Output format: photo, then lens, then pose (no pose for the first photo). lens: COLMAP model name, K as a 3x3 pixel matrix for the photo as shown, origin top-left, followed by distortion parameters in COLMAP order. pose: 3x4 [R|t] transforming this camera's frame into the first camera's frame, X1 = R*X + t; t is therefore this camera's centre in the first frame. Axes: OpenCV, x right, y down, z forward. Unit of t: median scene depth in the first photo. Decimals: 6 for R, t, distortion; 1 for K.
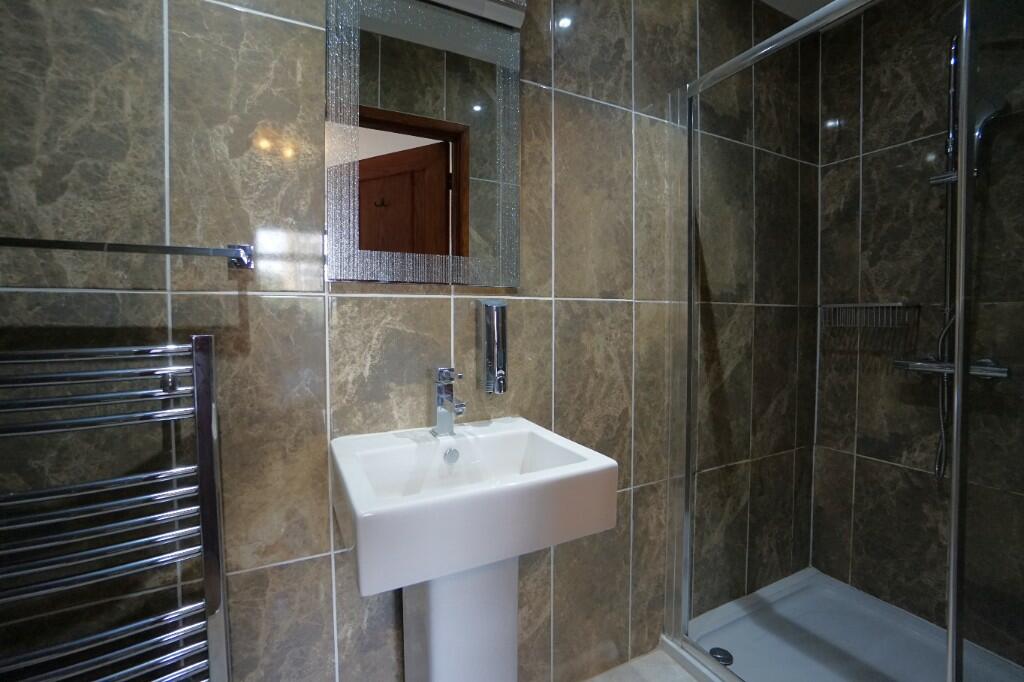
lens RADIAL K [[456.6, 0, 514.3], [0, 456.6, 344.7], [0, 0, 1]] dist [-0.033087, 0.003220]
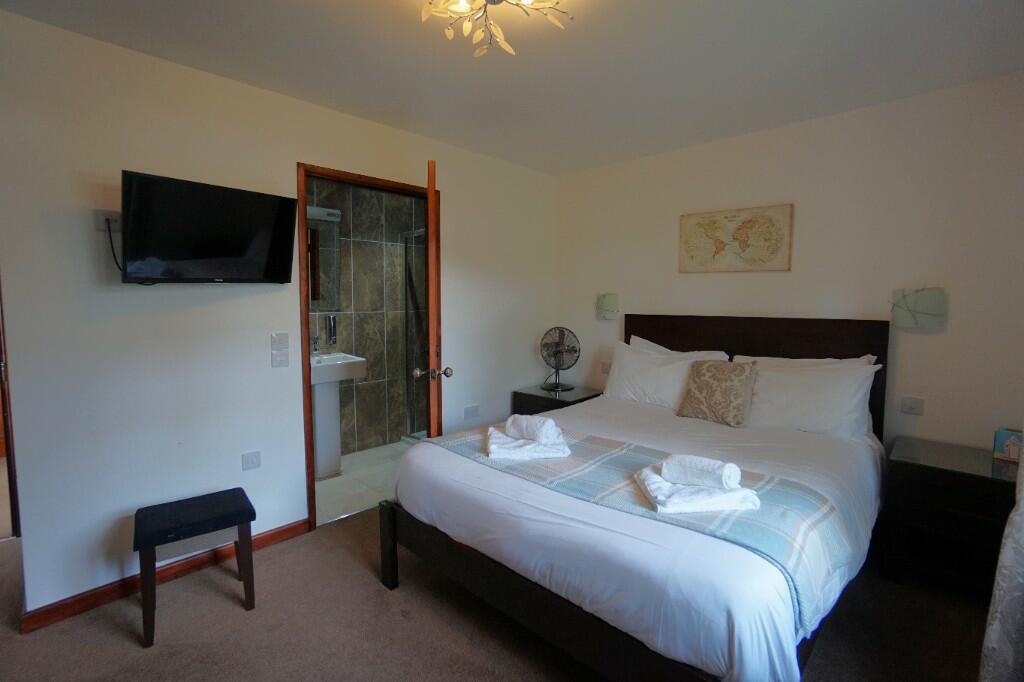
lens RADIAL K [[456.6, 0, 501.1], [0, 456.6, 339.5], [0, 0, 1]] dist [-0.033087, 0.003220]
pose [[0.955779, -0.017953, 0.293537, 0.124470], [0.004454, 0.998904, 0.046593, -0.055280], [-0.294052, -0.043225, 0.954811, -1.926988]]
